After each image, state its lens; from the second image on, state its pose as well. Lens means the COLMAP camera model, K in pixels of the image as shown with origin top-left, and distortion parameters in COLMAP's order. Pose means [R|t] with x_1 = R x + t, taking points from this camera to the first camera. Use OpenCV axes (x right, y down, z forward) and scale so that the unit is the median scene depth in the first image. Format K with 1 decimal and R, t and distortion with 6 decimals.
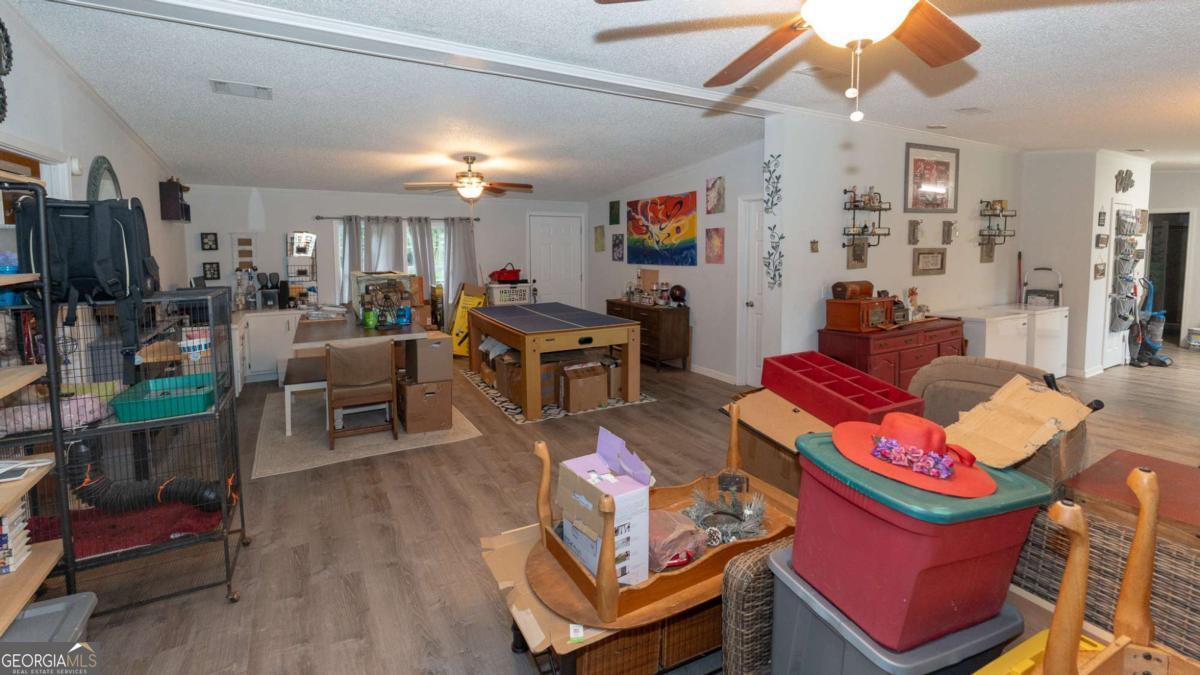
lens RADIAL K [[521.6, 0, 591.8], [0, 521.6, 284.2], [0, 0, 1]] dist [-0.003388, -0.000452]
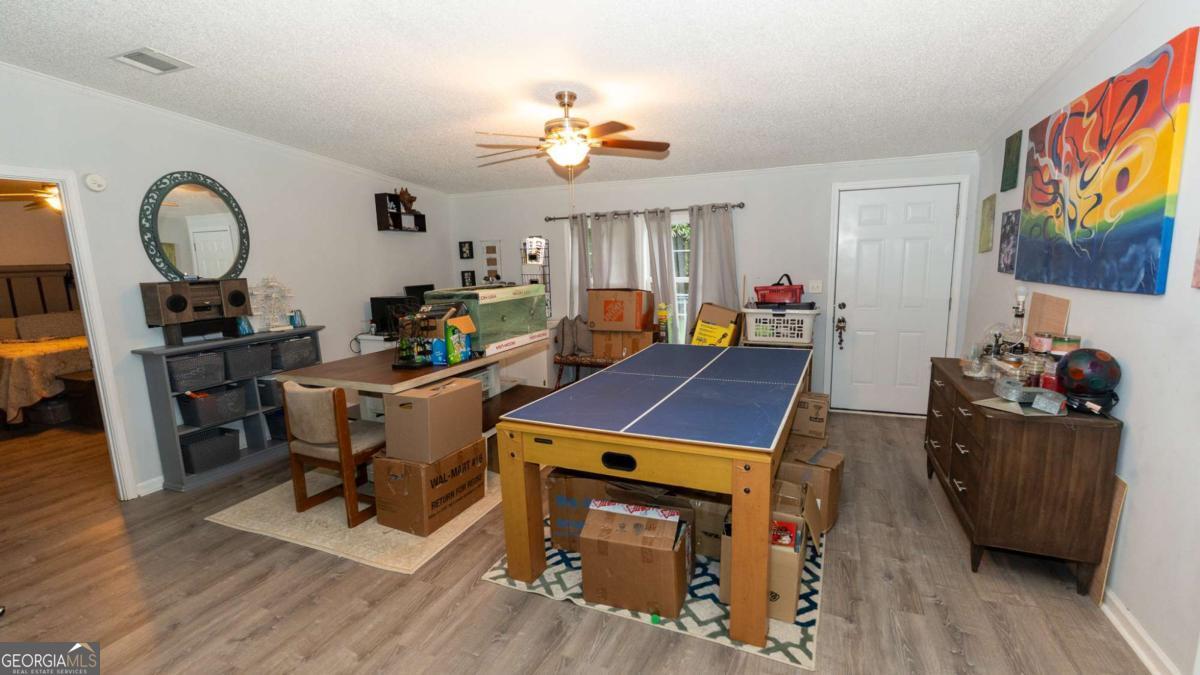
lens RADIAL K [[521.6, 0, 597.5], [0, 521.6, 343.0], [0, 0, 1]] dist [-0.003388, -0.000452]
pose [[0.610276, 0.116078, -0.783638, 0.229349], [-0.034981, 0.992190, 0.119728, -0.030886], [0.791416, -0.045655, 0.609571, 0.539191]]
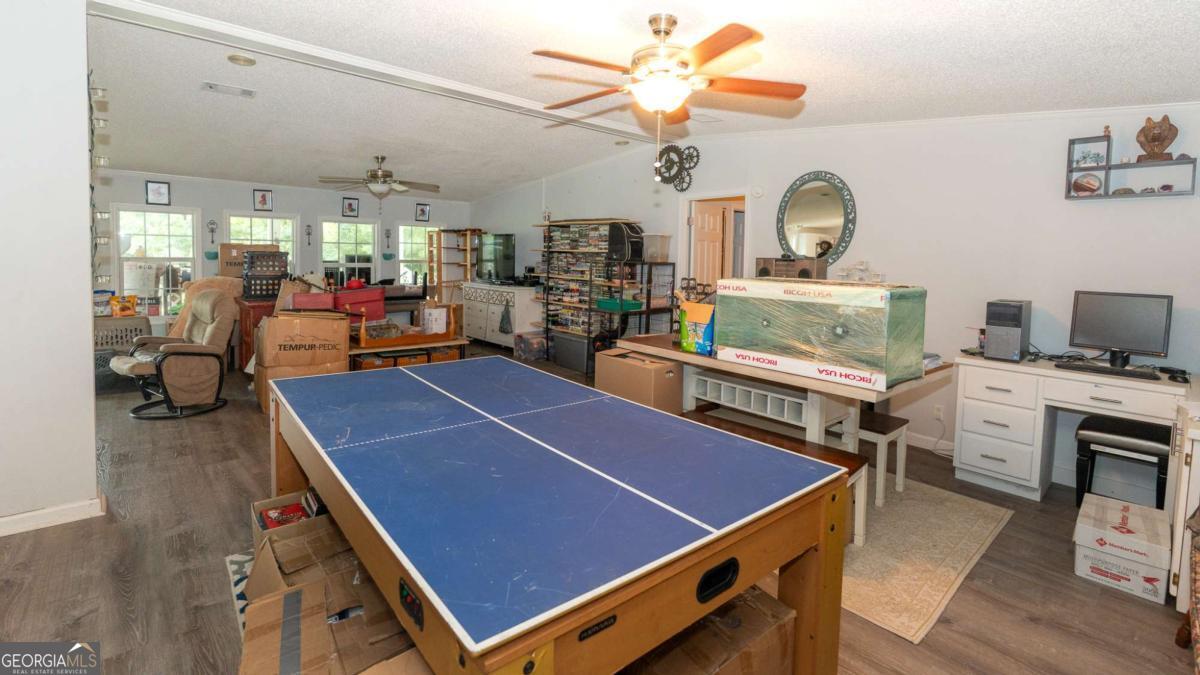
lens RADIAL K [[521.6, 0, 595.4], [0, 521.6, 283.4], [0, 0, 1]] dist [-0.003388, -0.000452]
pose [[-0.975482, -0.005139, -0.220021, -0.071875], [-0.034428, 0.990983, 0.129491, -0.064650], [0.217372, 0.133891, -0.966862, 1.179341]]
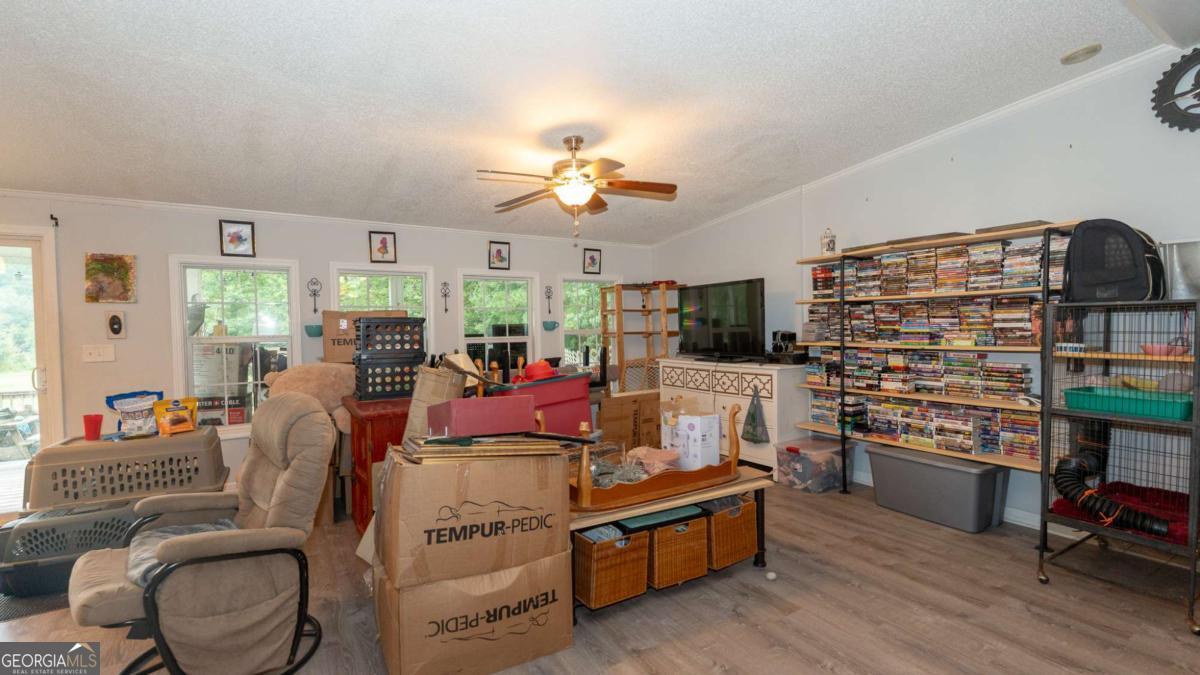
lens RADIAL K [[521.6, 0, 601.9], [0, 521.6, 345.5], [0, 0, 1]] dist [-0.003388, -0.000452]
pose [[-0.998498, 0.023082, -0.049688, 0.101620], [0.017477, 0.993732, 0.110413, -0.008541], [0.051926, 0.109379, -0.992643, 0.705841]]
